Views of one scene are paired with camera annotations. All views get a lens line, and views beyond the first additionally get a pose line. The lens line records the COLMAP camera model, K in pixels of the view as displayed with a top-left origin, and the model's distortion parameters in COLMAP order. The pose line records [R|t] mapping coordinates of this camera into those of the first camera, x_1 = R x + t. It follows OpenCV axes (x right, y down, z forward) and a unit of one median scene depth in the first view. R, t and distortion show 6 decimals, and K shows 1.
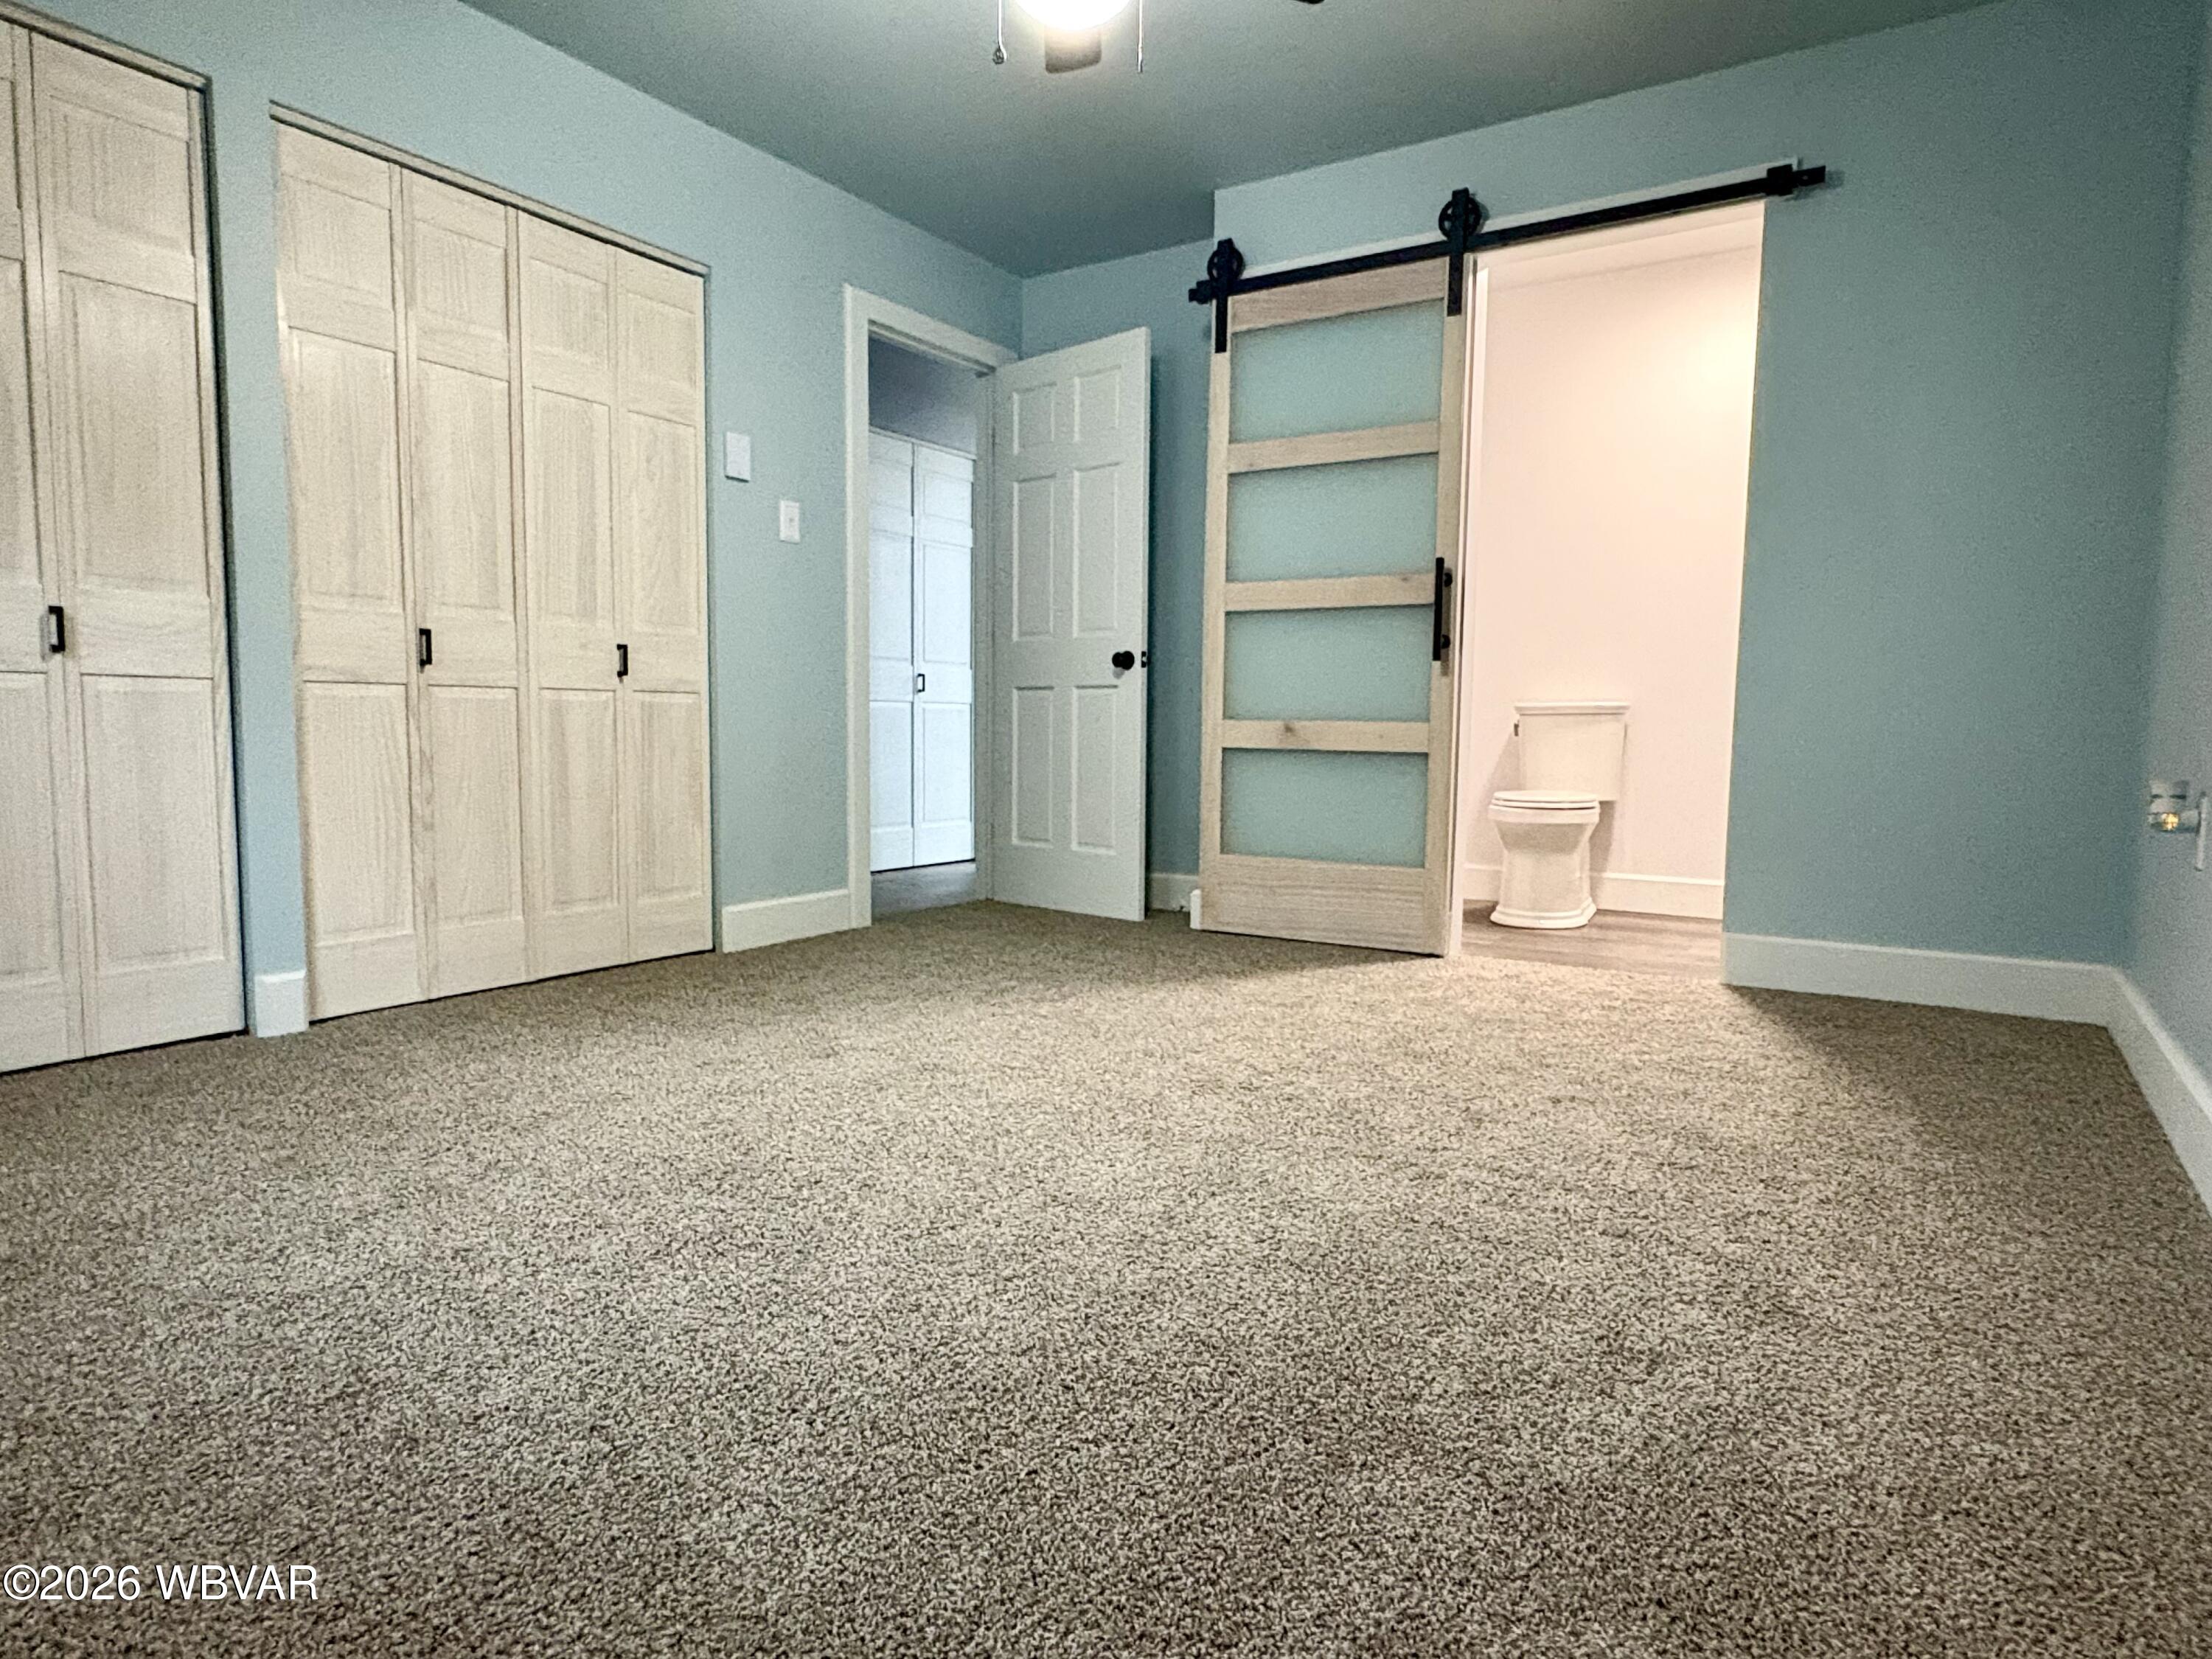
lens RADIAL K [[1296.1, 0, 1106.0], [0, 1296.1, 829.5], [0, 0, 1]] dist [-0.001346, -0.000337]
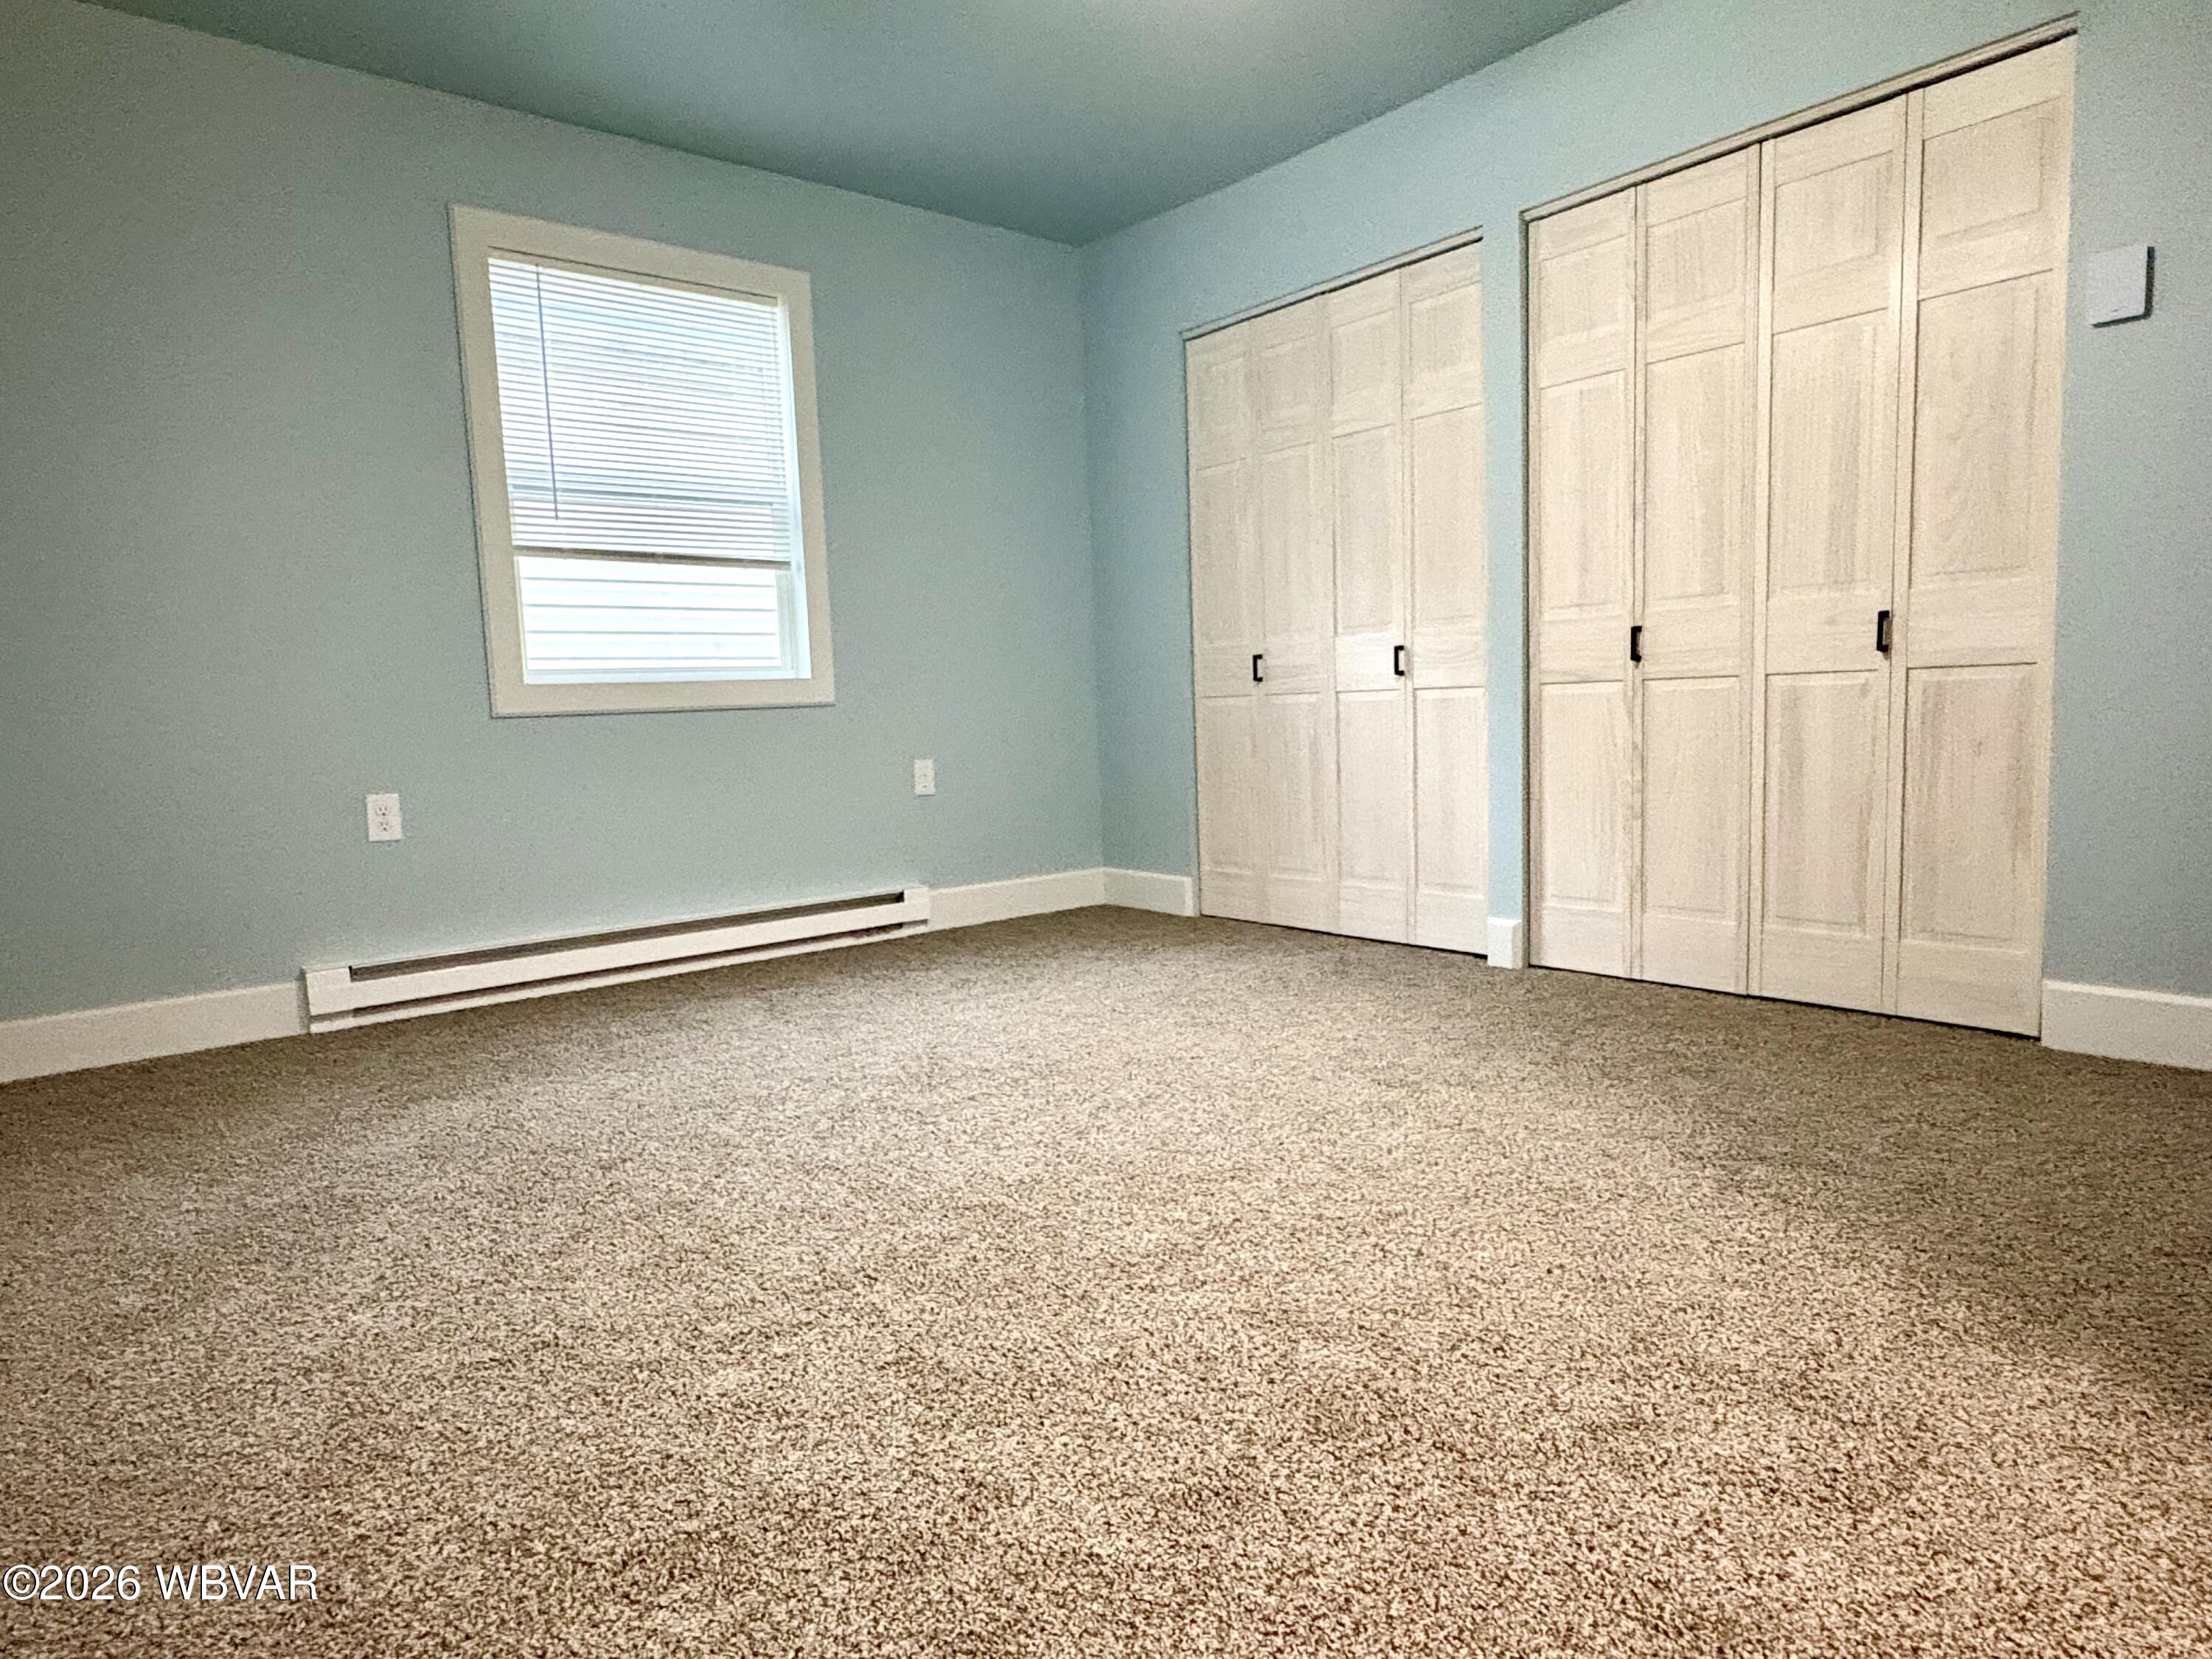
lens RADIAL K [[1309.2, 0, 1107.1], [0, 1309.2, 871.6], [0, 0, 1]] dist [0.001029, 0.000289]
pose [[-0.299525, 0.106374, -0.948140, 0.611081], [-0.058348, 0.989863, 0.129487, -0.068913], [0.952303, 0.094107, -0.290282, 0.893931]]
